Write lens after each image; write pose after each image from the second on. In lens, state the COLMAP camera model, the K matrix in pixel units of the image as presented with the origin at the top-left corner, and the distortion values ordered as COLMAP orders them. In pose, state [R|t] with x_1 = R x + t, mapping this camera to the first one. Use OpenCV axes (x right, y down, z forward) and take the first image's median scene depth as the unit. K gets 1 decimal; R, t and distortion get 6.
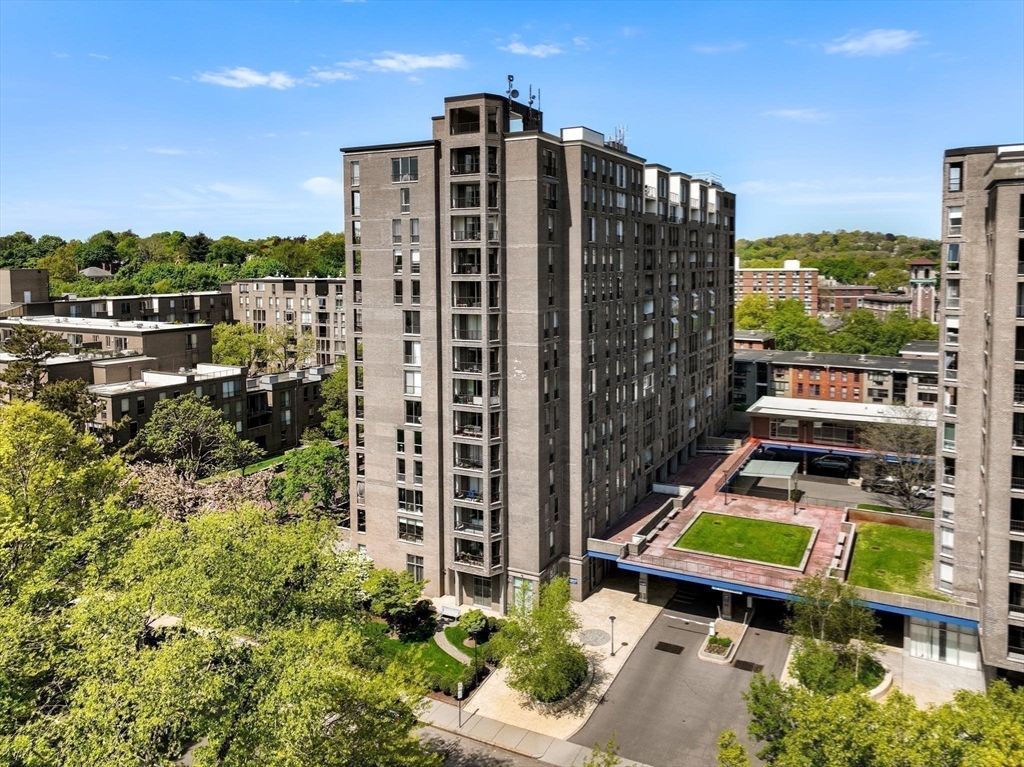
lens RADIAL K [[745.1, 0, 529.0], [0, 745.1, 302.1], [0, 0, 1]] dist [-0.001234, 0.004587]
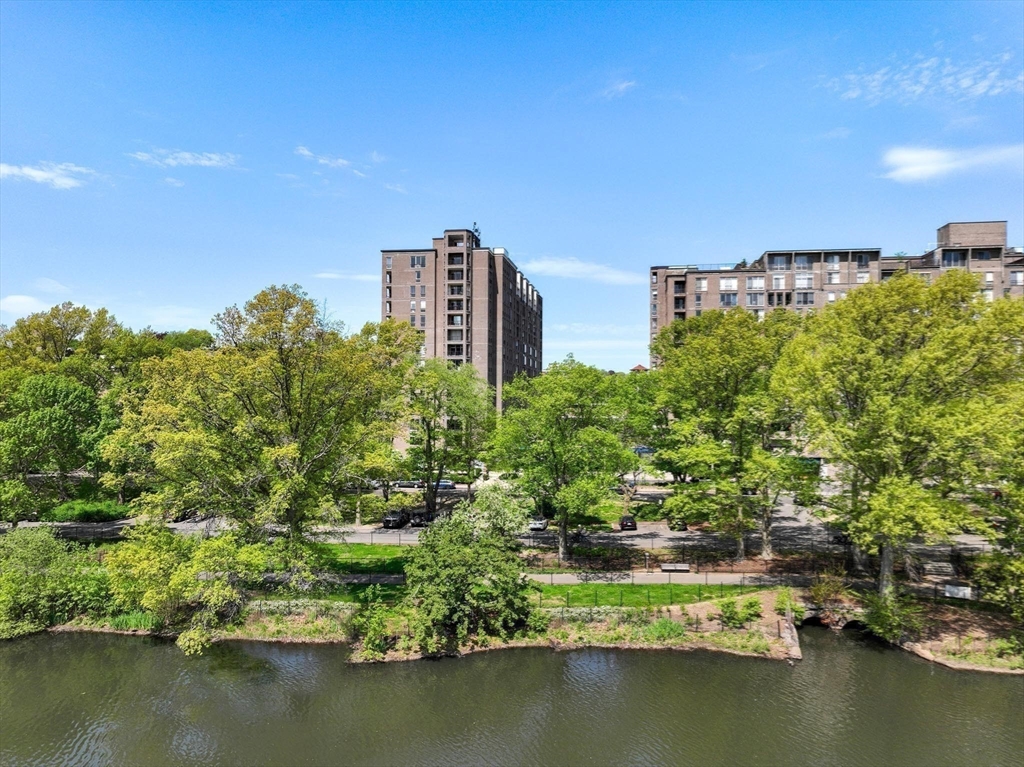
lens RADIAL K [[729.5, 0, 512.0], [0, 729.5, 383.5], [0, 0, 1]] dist [0.000701, -0.001495]
pose [[0.950105, 0.017396, 0.311445, -0.536894], [0.006773, 0.997058, -0.076355, 0.310170], [-0.311857, 0.074655, 0.947192, -0.960751]]
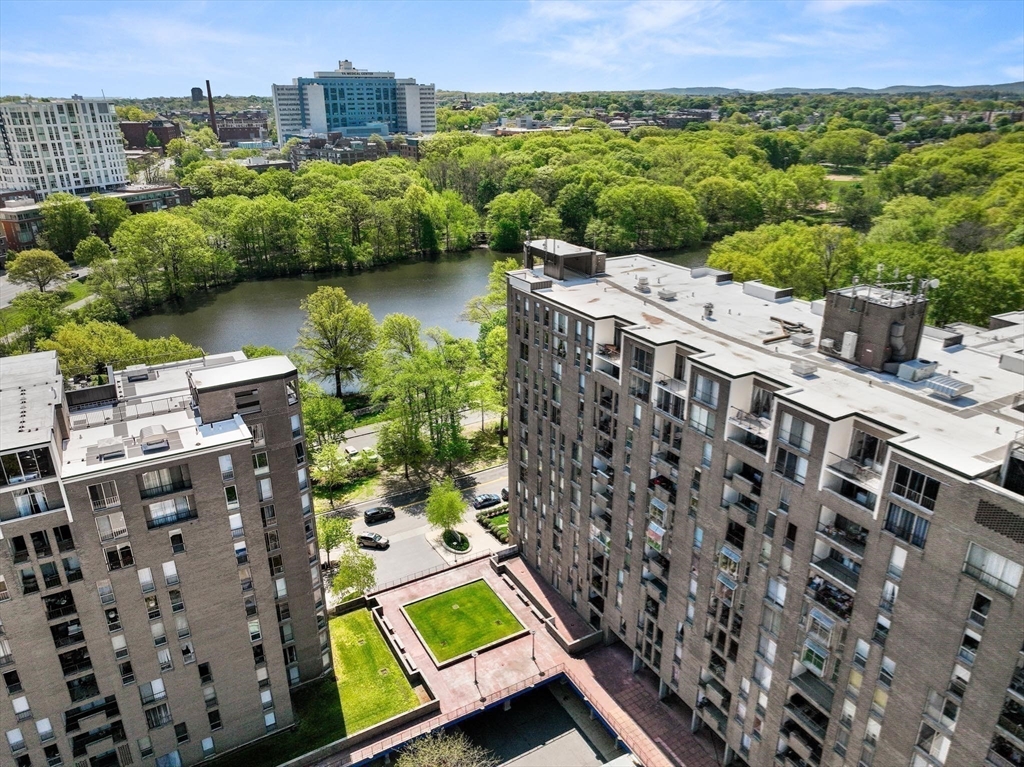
lens RADIAL K [[729.5, 0, 512.0], [0, 729.5, 383.5], [0, 0, 1]] dist [0.000701, -0.001495]
pose [[-0.545498, 0.320092, -0.774579, 1.082577], [-0.036849, 0.914142, 0.403717, -0.550336], [0.837301, 0.248769, -0.486868, 1.585927]]
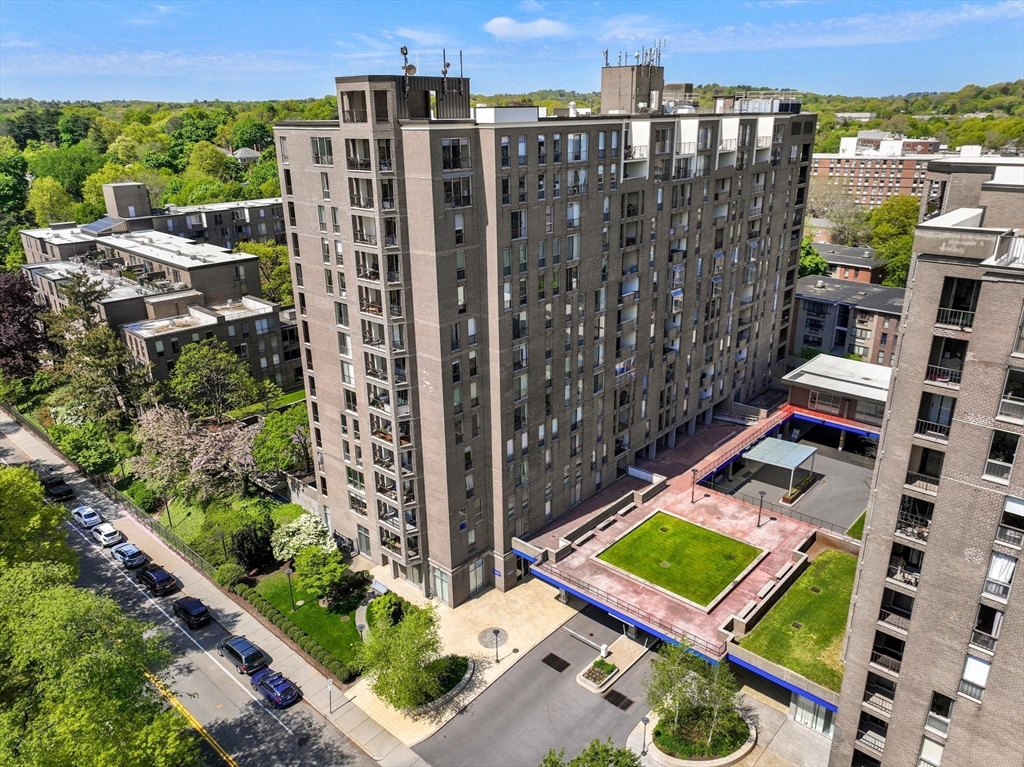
lens RADIAL K [[729.5, 0, 512.0], [0, 729.5, 383.5], [0, 0, 1]] dist [0.000701, -0.001495]
pose [[0.966650, 0.080789, -0.243024, 0.295586], [-0.004606, 0.954271, 0.298907, -0.172191], [0.256059, -0.287820, 0.922818, 0.148364]]
